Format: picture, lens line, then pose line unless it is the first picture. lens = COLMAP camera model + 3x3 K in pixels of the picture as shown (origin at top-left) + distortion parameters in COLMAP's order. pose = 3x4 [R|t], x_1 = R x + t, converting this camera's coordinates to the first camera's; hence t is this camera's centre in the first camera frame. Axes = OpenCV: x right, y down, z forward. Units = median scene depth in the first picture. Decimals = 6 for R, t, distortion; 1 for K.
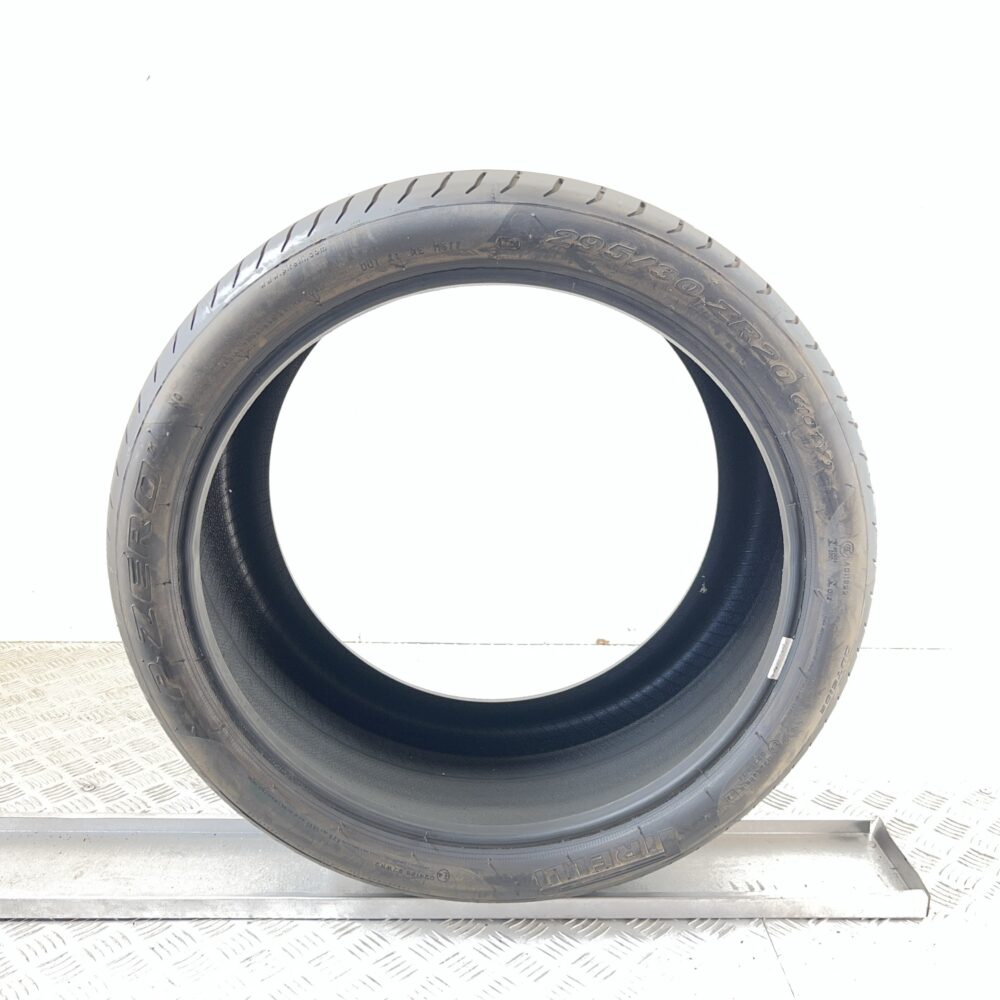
lens RADIAL K [[1039.0, 0, 500.0], [0, 1039.0, 500.0], [0, 0, 1]] dist [0.168017, -0.544572]
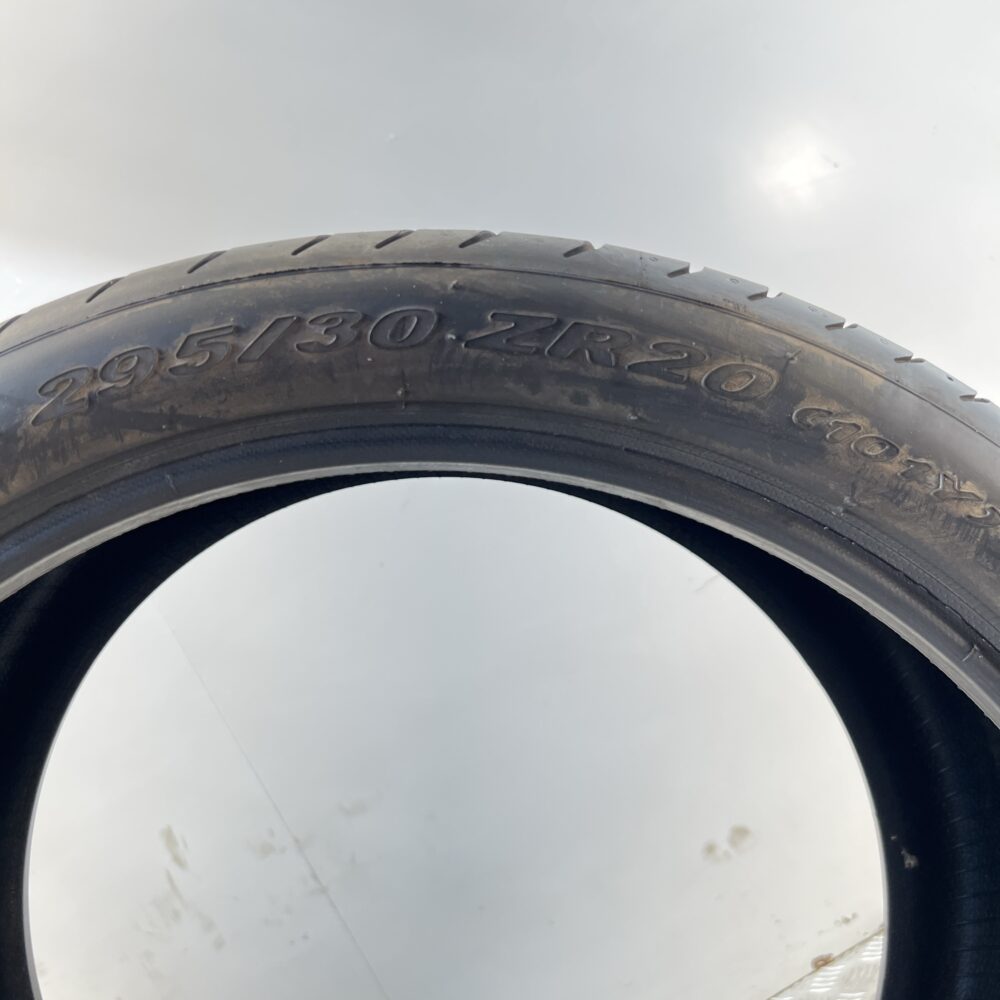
lens RADIAL K [[1039.0, 0, 500.0], [0, 1039.0, 500.0], [0, 0, 1]] dist [0.168017, -0.544572]
pose [[0.848033, -0.529362, -0.024811, 0.182816], [0.504194, 0.820361, -0.269806, -0.025711], [0.163179, 0.216295, 0.962595, 0.628624]]
